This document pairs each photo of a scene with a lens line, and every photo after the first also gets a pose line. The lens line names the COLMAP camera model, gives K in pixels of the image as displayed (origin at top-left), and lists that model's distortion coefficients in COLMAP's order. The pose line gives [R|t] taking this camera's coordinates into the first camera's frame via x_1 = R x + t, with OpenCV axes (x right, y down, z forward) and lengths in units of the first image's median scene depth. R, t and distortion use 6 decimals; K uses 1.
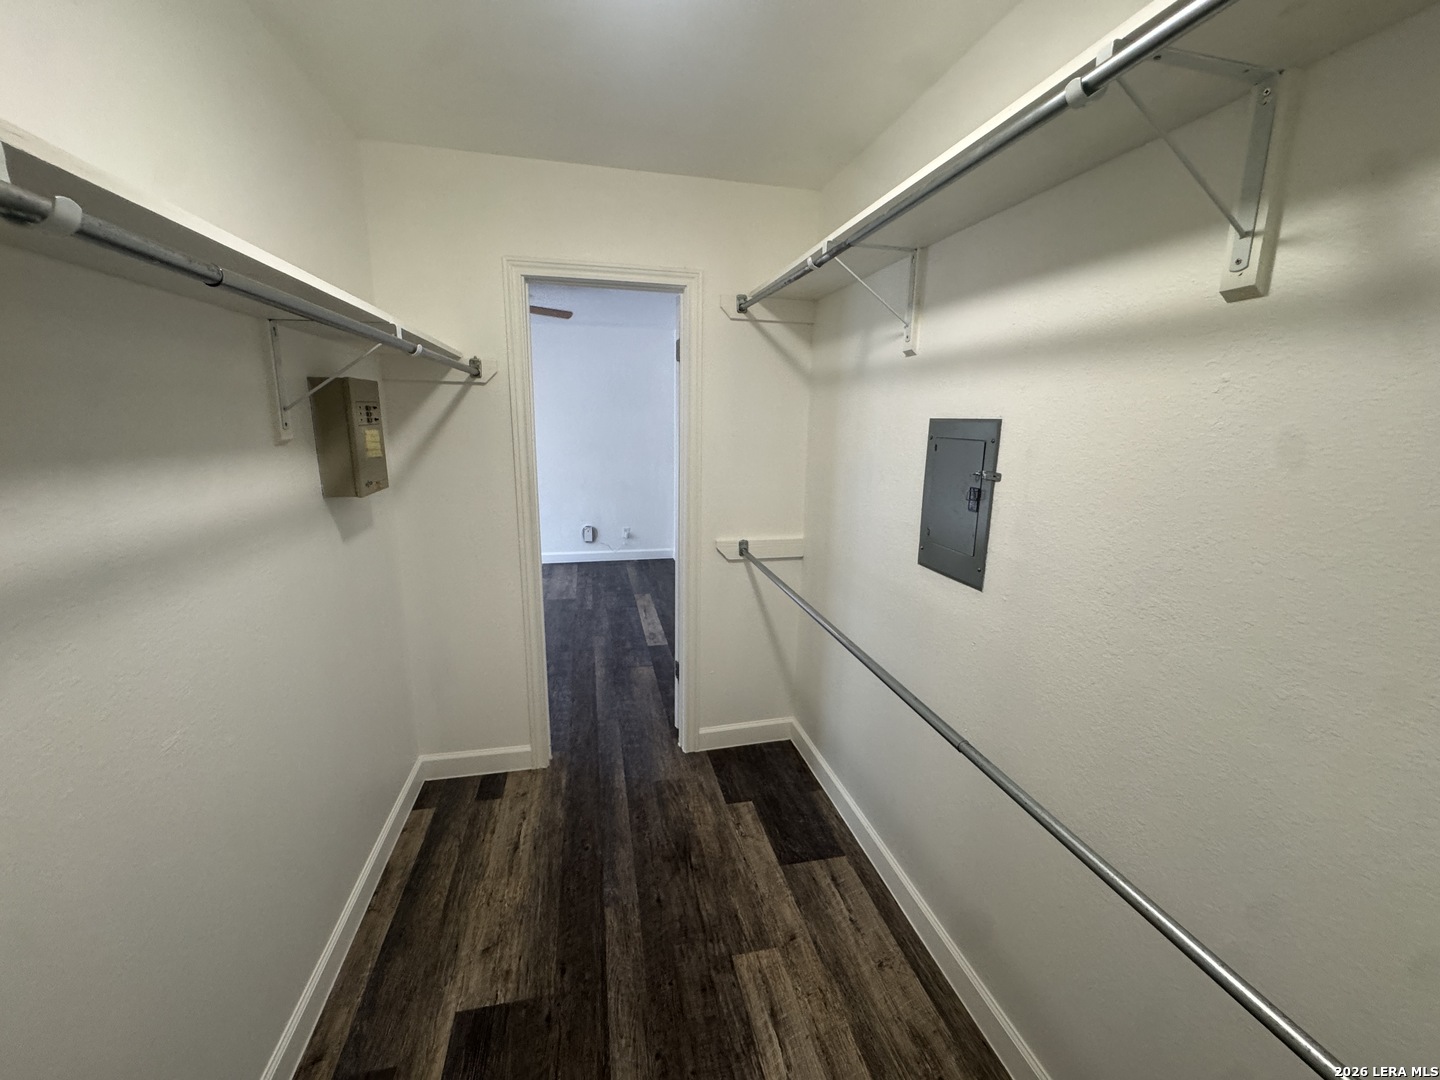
lens RADIAL K [[577.5, 0, 717.0], [0, 577.5, 537.9], [0, 0, 1]] dist [-0.002601, 0.000026]
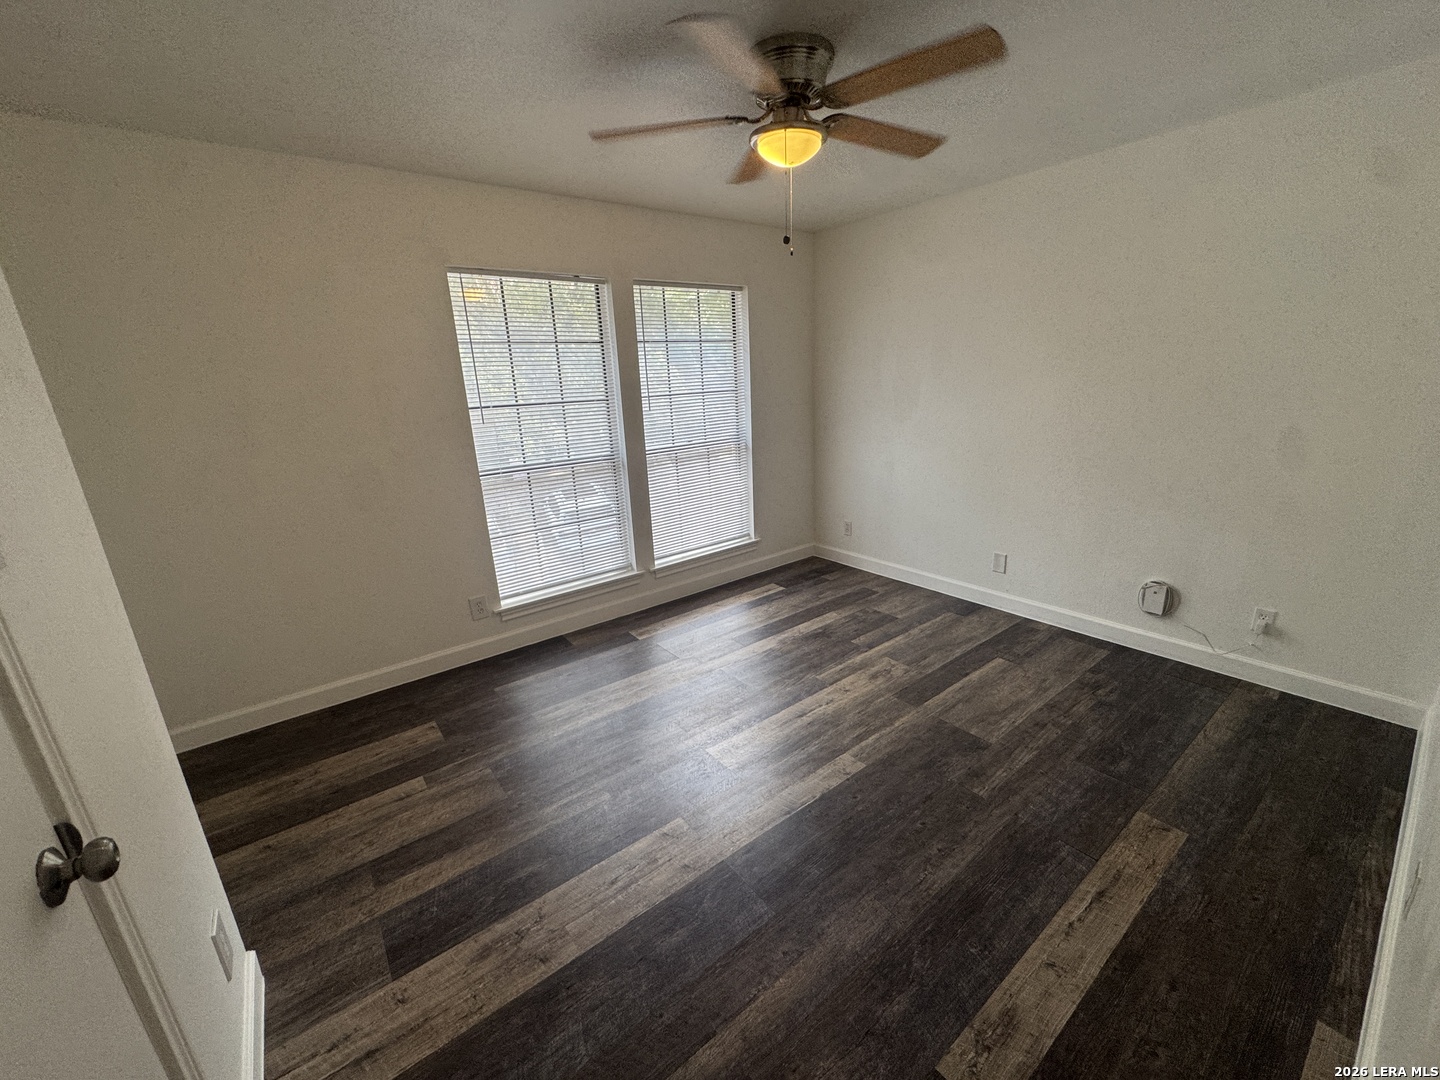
lens RADIAL K [[577.5, 0, 717.0], [0, 577.5, 537.9], [0, 0, 1]] dist [-0.002601, 0.000026]
pose [[0.418166, 0.216675, -0.882150, 0.040151], [-0.131448, 0.975347, 0.177256, -0.116504], [0.898809, 0.041835, 0.436339, 0.608242]]
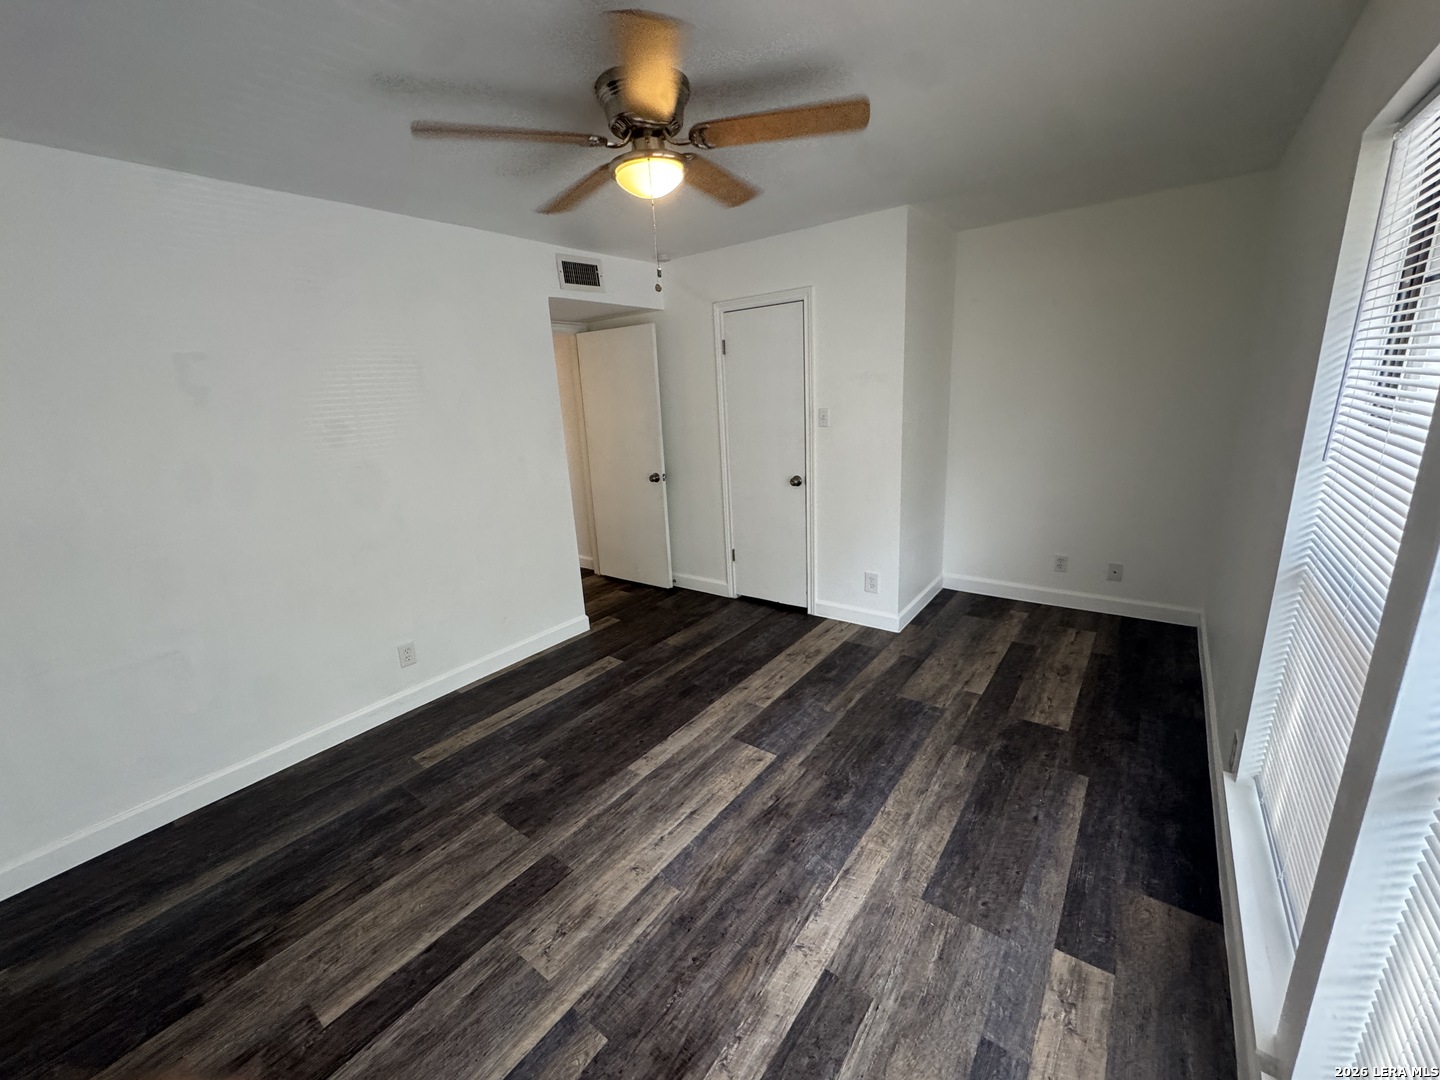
lens RADIAL K [[577.5, 0, 717.0], [0, 577.5, 537.9], [0, 0, 1]] dist [-0.002601, 0.000026]
pose [[-0.644638, -0.173257, 0.744597, -0.679988], [0.196805, 0.903544, 0.380627, -0.234801], [-0.738722, 0.391907, -0.548361, 1.071223]]
